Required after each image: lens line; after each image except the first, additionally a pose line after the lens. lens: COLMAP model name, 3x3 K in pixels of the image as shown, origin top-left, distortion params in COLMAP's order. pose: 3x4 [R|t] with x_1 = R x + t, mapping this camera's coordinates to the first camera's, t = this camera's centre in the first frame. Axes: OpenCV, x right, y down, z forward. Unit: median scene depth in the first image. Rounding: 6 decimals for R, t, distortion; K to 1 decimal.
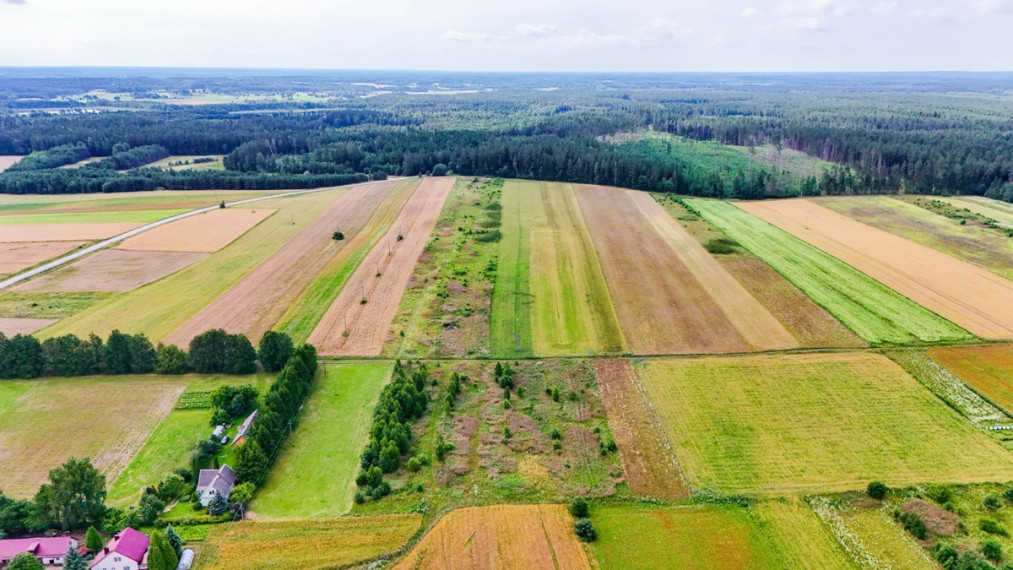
lens RADIAL K [[735.7, 0, 506.5], [0, 735.7, 285.0], [0, 0, 1]] dist [0.096349, -0.110414]
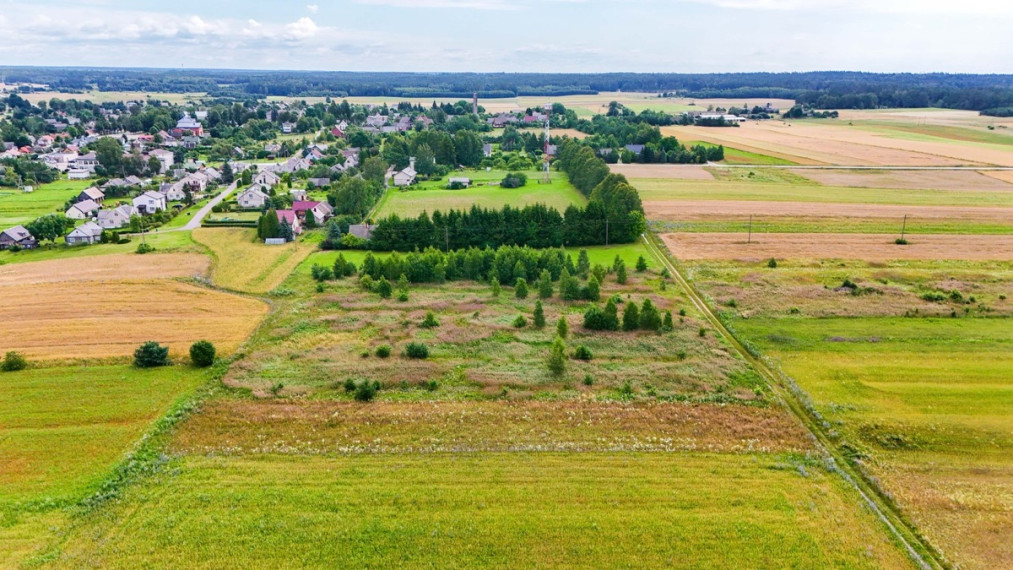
lens RADIAL K [[735.7, 0, 506.5], [0, 735.7, 285.0], [0, 0, 1]] dist [0.096349, -0.110414]
pose [[-0.068182, 0.271914, -0.959903, 0.496376], [-0.283744, 0.917124, 0.279950, -0.029141], [0.956473, 0.291454, 0.014623, 0.830354]]
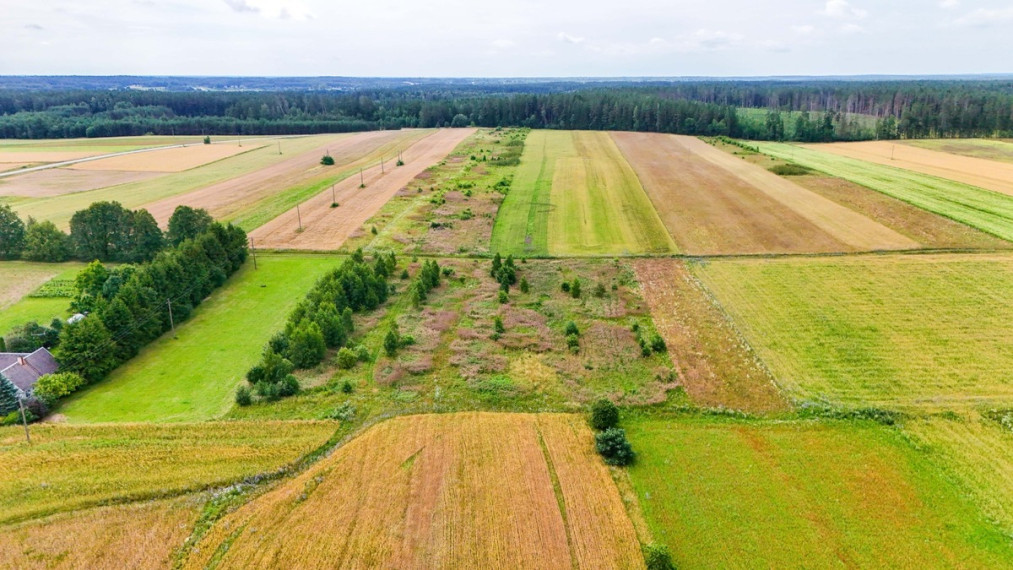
lens RADIAL K [[739.5, 0, 506.5], [0, 739.5, 285.0], [0, 0, 1]] dist [0.082465, -0.077072]
pose [[0.998772, 0.007246, -0.049011, 0.031747], [-0.007639, 0.999940, -0.007839, 0.133002], [0.048951, 0.008204, 0.998767, 0.267809]]
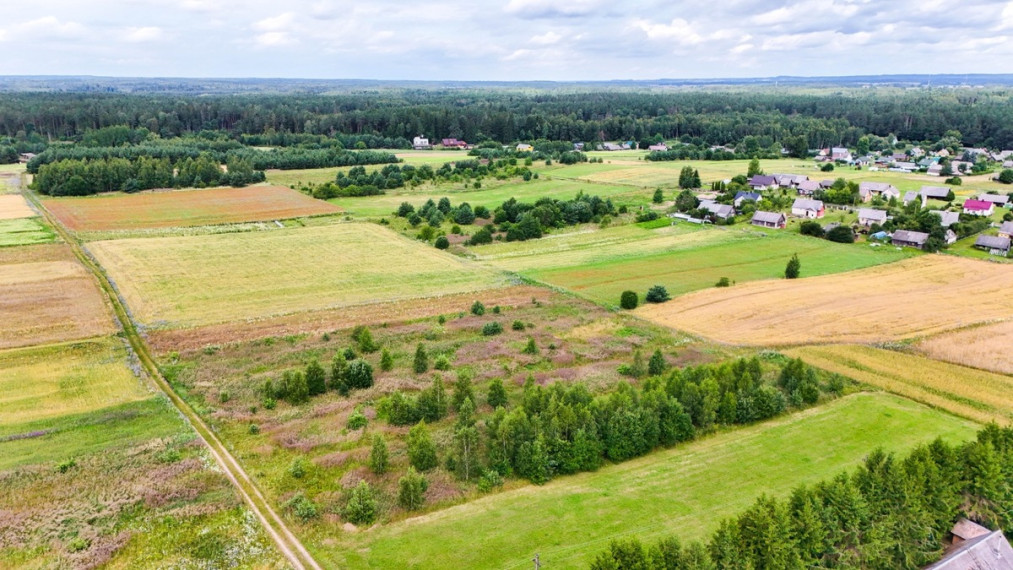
lens RADIAL K [[735.7, 0, 506.5], [0, 735.7, 285.0], [0, 0, 1]] dist [0.096349, -0.110414]
pose [[-0.492127, -0.246809, 0.834803, -0.391311], [0.237386, 0.884575, 0.401467, -0.080017], [-0.837531, 0.395743, -0.376734, 0.975737]]
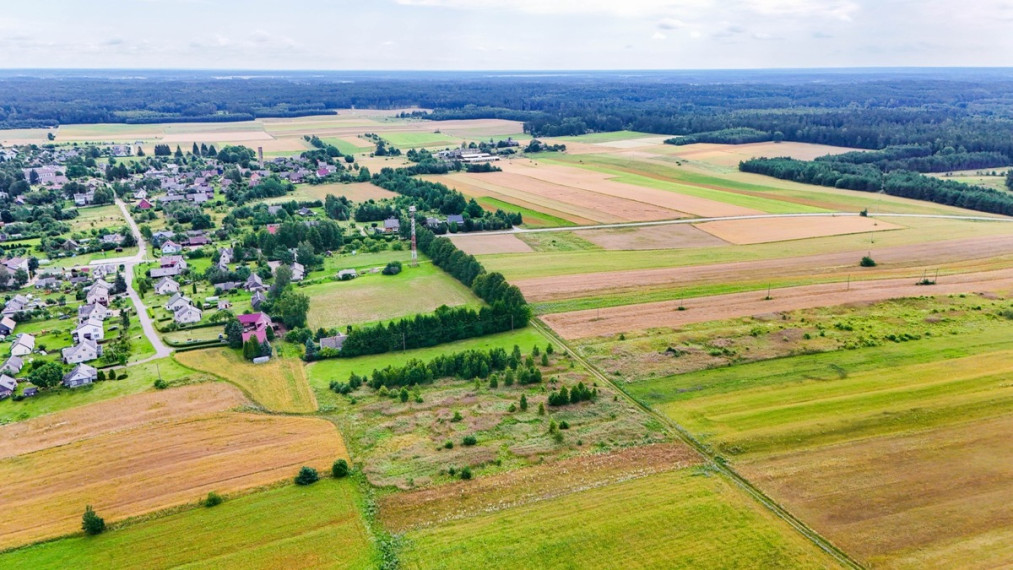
lens RADIAL K [[735.7, 0, 506.5], [0, 735.7, 285.0], [0, 0, 1]] dist [0.096349, -0.110414]
pose [[0.303169, 0.263978, -0.915644, 0.736230], [-0.265107, 0.946297, 0.185039, -0.149761], [0.915318, 0.186646, 0.356871, 0.520537]]
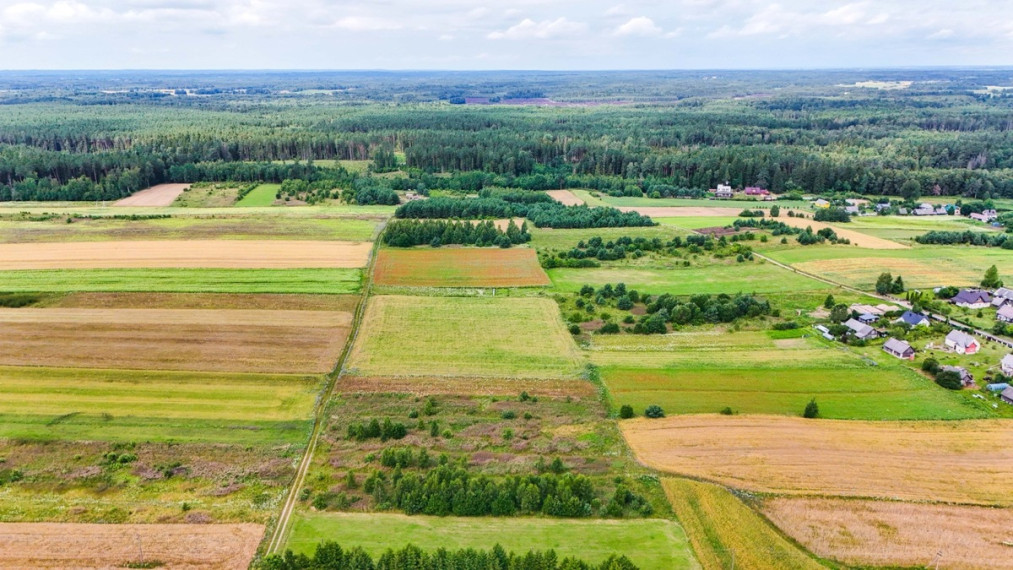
lens RADIAL K [[739.5, 0, 506.5], [0, 739.5, 285.0], [0, 0, 1]] dist [0.082465, -0.077072]
pose [[0.012753, -0.286794, 0.957907, -0.713805], [0.286047, 0.918996, 0.271335, -0.205337], [-0.958131, 0.270546, 0.093757, 0.677733]]
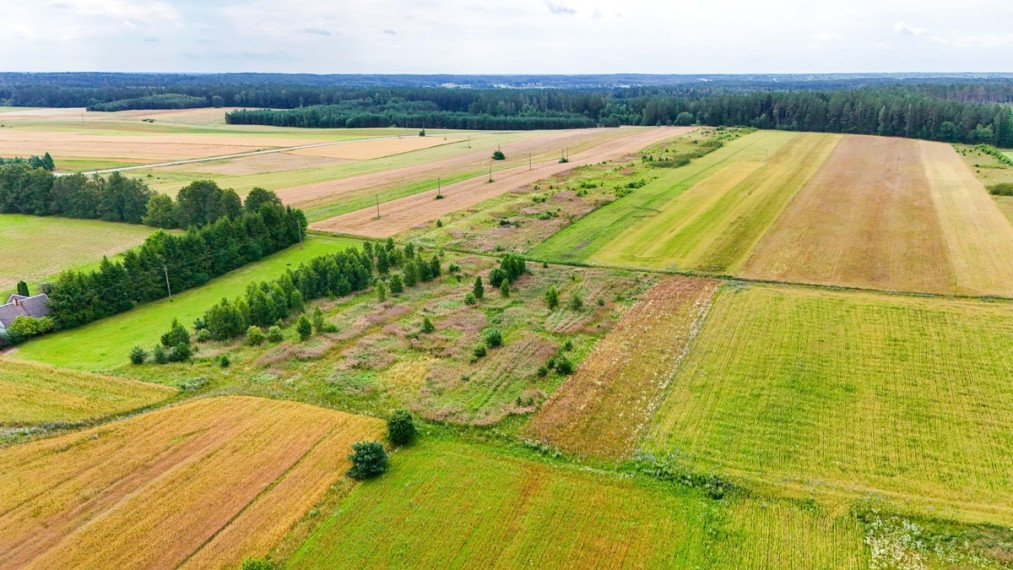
lens RADIAL K [[739.5, 0, 506.5], [0, 739.5, 285.0], [0, 0, 1]] dist [0.082465, -0.077072]
pose [[0.906099, 0.112489, -0.407836, 0.260519], [-0.114833, 0.993207, 0.018820, 0.113499], [0.407183, 0.029780, 0.912861, 0.339619]]
